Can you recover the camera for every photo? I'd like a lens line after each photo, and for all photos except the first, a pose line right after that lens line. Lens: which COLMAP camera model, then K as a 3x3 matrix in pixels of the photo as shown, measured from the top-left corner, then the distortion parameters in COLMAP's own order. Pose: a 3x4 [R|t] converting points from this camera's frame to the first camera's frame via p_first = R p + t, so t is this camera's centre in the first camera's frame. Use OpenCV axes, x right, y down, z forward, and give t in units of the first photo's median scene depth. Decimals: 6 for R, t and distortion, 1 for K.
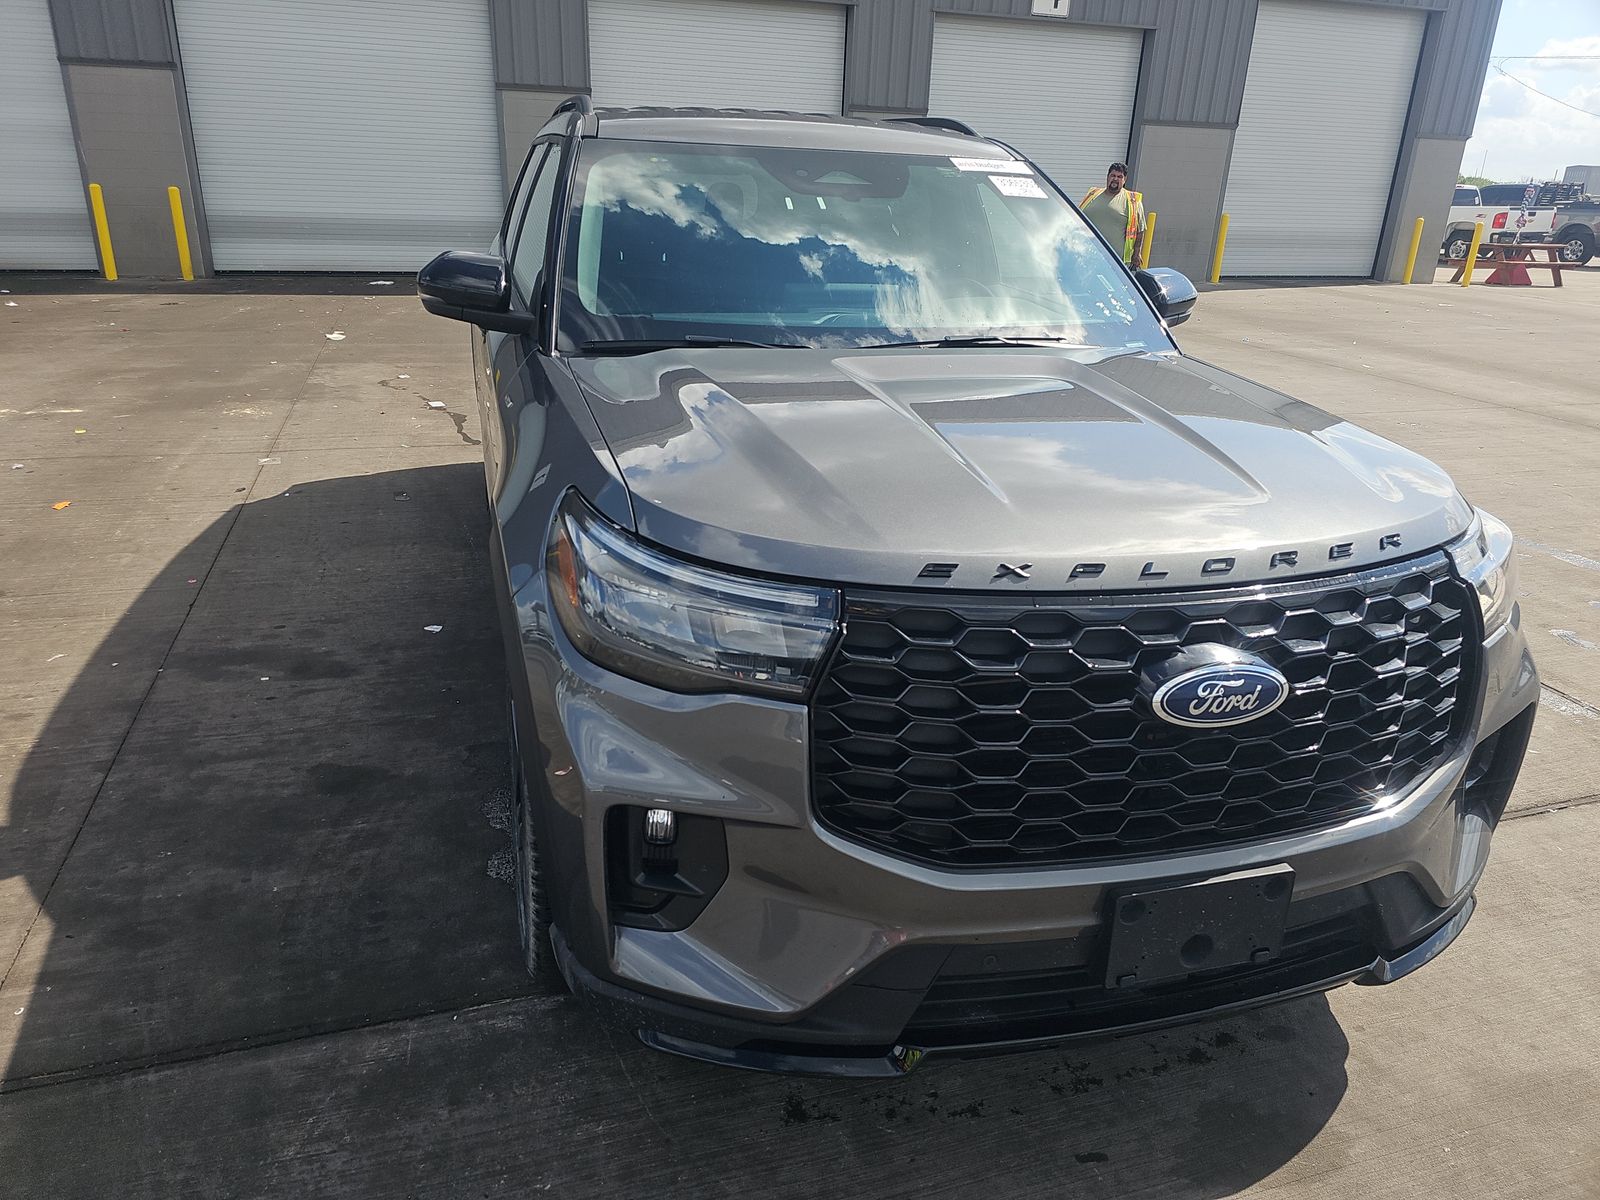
lens RADIAL K [[1055.8, 0, 744.2], [0, 1055.8, 548.9], [0, 0, 1]] dist [0.038681, -0.039088]
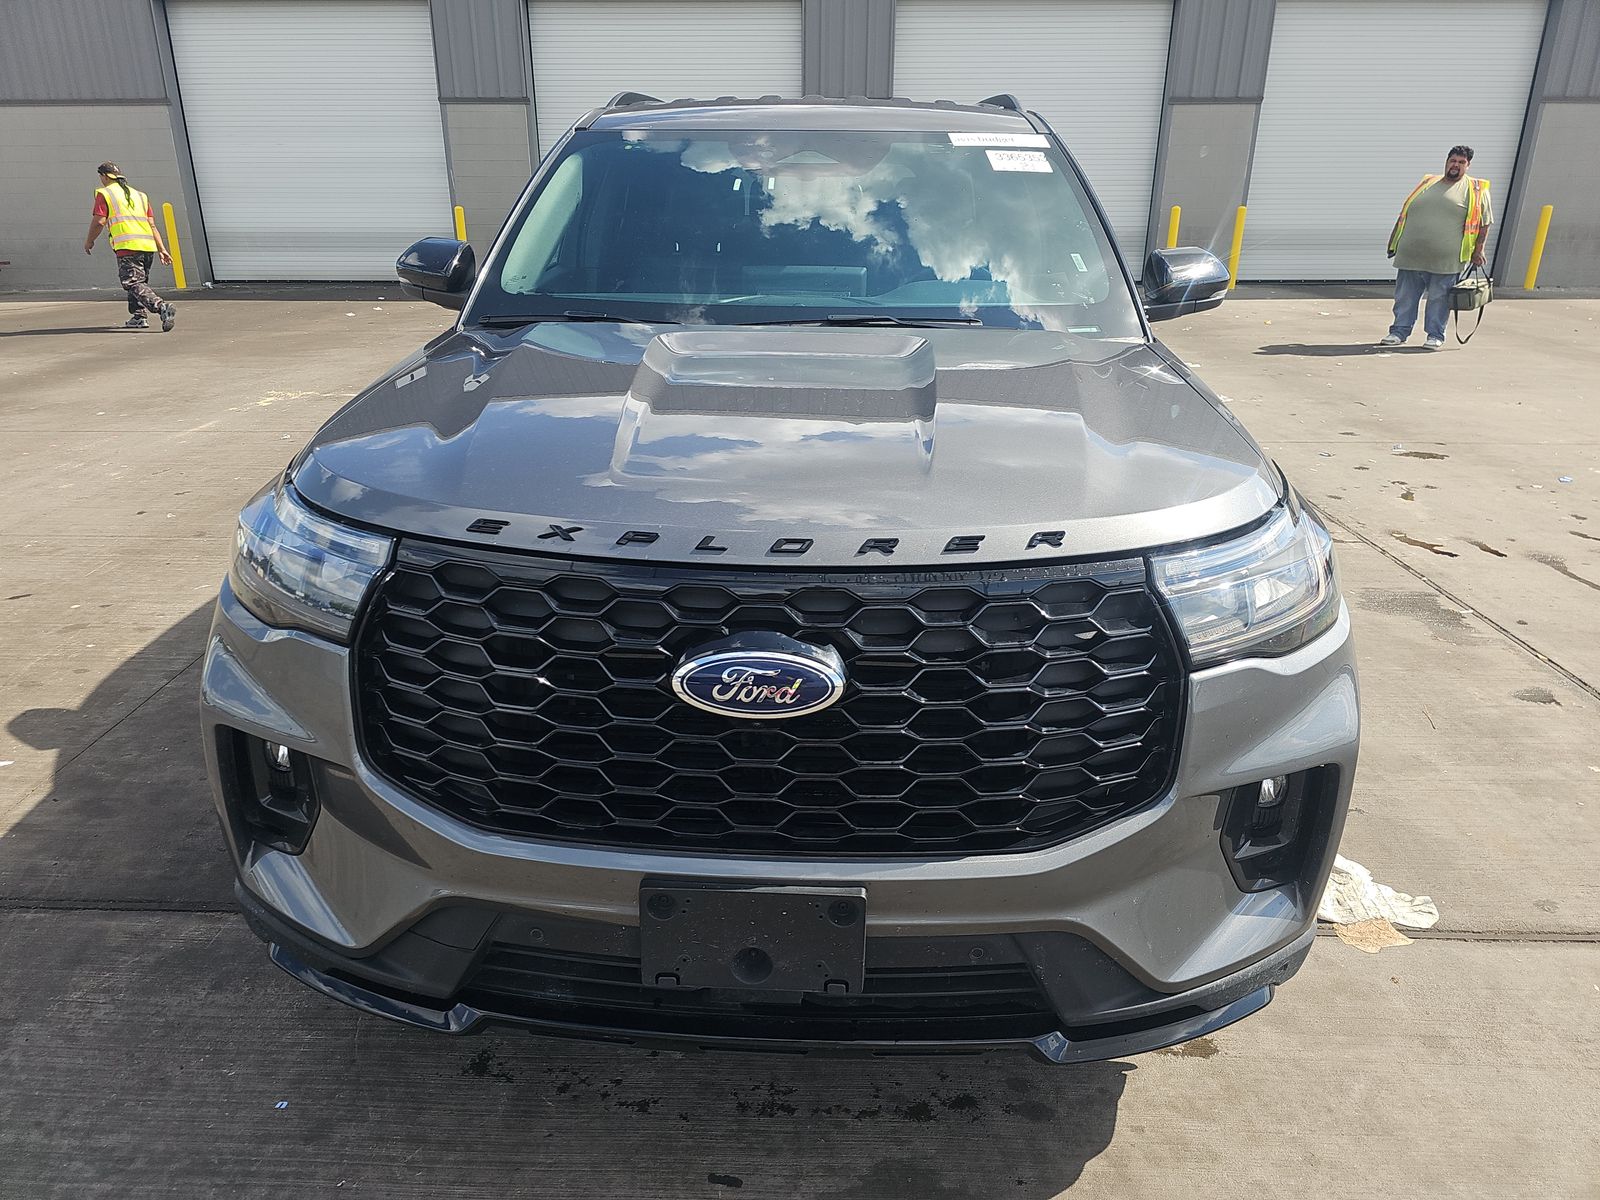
lens RADIAL K [[1055.8, 0, 805.4], [0, 1055.8, 553.7], [0, 0, 1]] dist [0.038681, -0.039088]
pose [[0.946922, 0.074173, -0.312789, 0.661584], [-0.077600, 0.996983, 0.001498, 0.018288], [0.311956, 0.022853, 0.949822, 0.128508]]
